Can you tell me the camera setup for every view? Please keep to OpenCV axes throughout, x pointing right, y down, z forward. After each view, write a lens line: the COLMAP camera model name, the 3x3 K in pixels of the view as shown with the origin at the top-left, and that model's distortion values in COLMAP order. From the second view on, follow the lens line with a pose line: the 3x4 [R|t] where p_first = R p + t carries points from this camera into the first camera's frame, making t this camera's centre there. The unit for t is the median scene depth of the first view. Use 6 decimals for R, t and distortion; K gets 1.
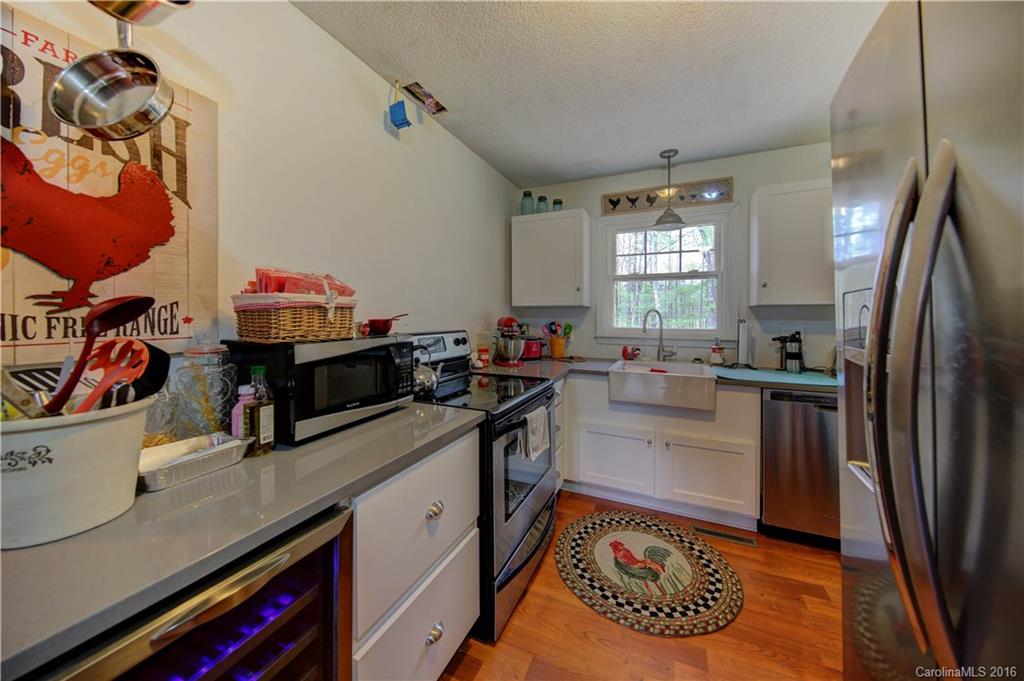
lens RADIAL K [[348.8, 0, 514.8], [0, 348.8, 318.4], [0, 0, 1]] dist [-0.000710, -0.000234]
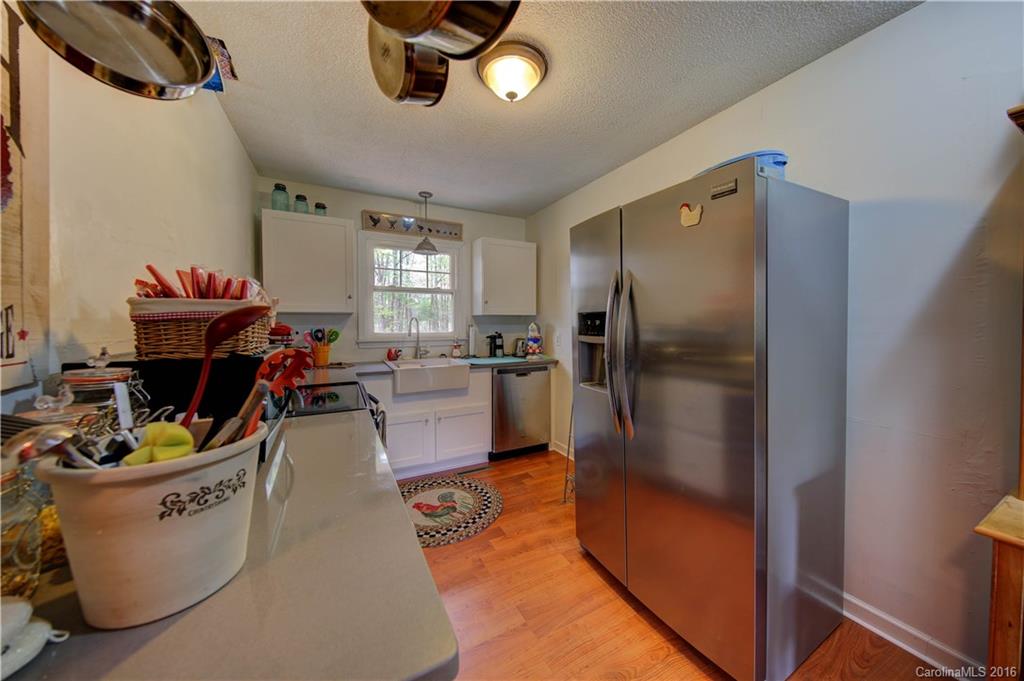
lens RADIAL K [[349.3, 0, 514.4], [0, 349.3, 324.9], [0, 0, 1]] dist [0.000014, -0.000079]
pose [[0.609949, -0.009666, 0.792382, -0.416755], [0.006334, 0.999953, 0.007322, -0.005517], [-0.792416, 0.000553, 0.609981, -0.037039]]
